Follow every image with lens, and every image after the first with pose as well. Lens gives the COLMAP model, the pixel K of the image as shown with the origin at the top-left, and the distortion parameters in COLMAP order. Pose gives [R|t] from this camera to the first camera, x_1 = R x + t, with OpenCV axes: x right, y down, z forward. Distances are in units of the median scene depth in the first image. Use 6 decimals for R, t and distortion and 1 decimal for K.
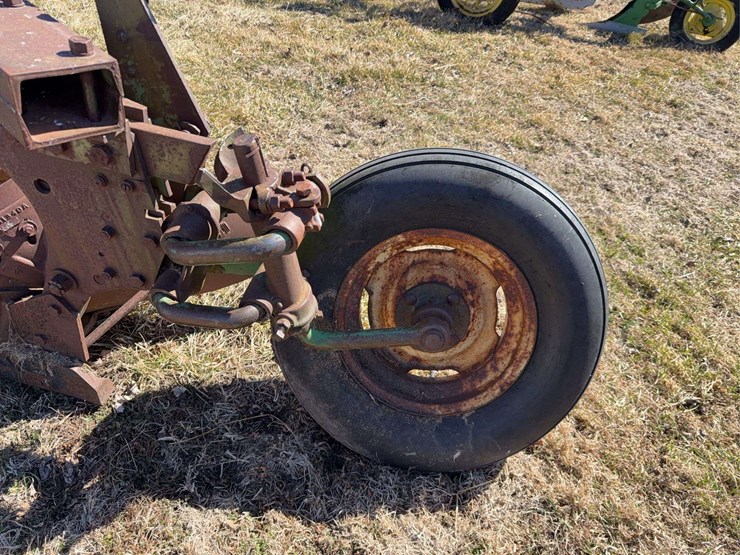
lens RADIAL K [[519.2, 0, 367.6], [0, 519.2, 281.2], [0, 0, 1]] dist [0.090243, -0.148340]
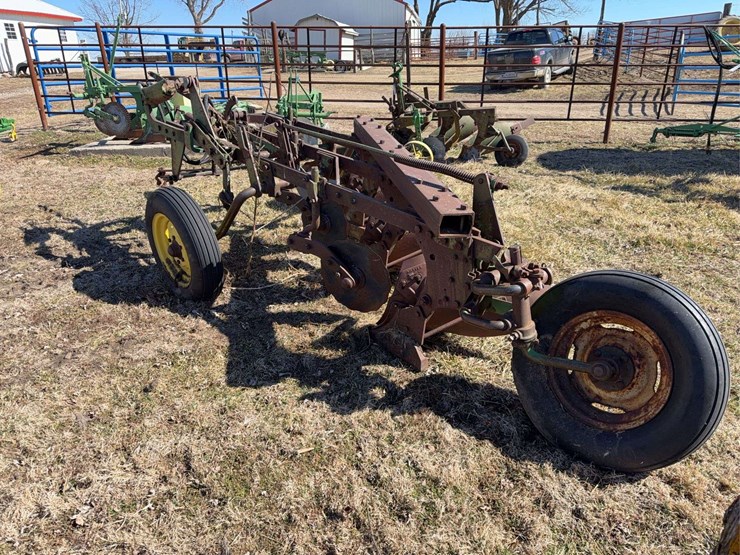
lens RADIAL K [[519.2, 0, 367.6], [0, 519.2, 281.2], [0, 0, 1]] dist [0.090243, -0.148340]
pose [[0.811082, 0.154506, -0.564157, 0.416707], [-0.307215, 0.933269, -0.186085, 0.374612], [0.497759, 0.324248, 0.804424, -0.850814]]
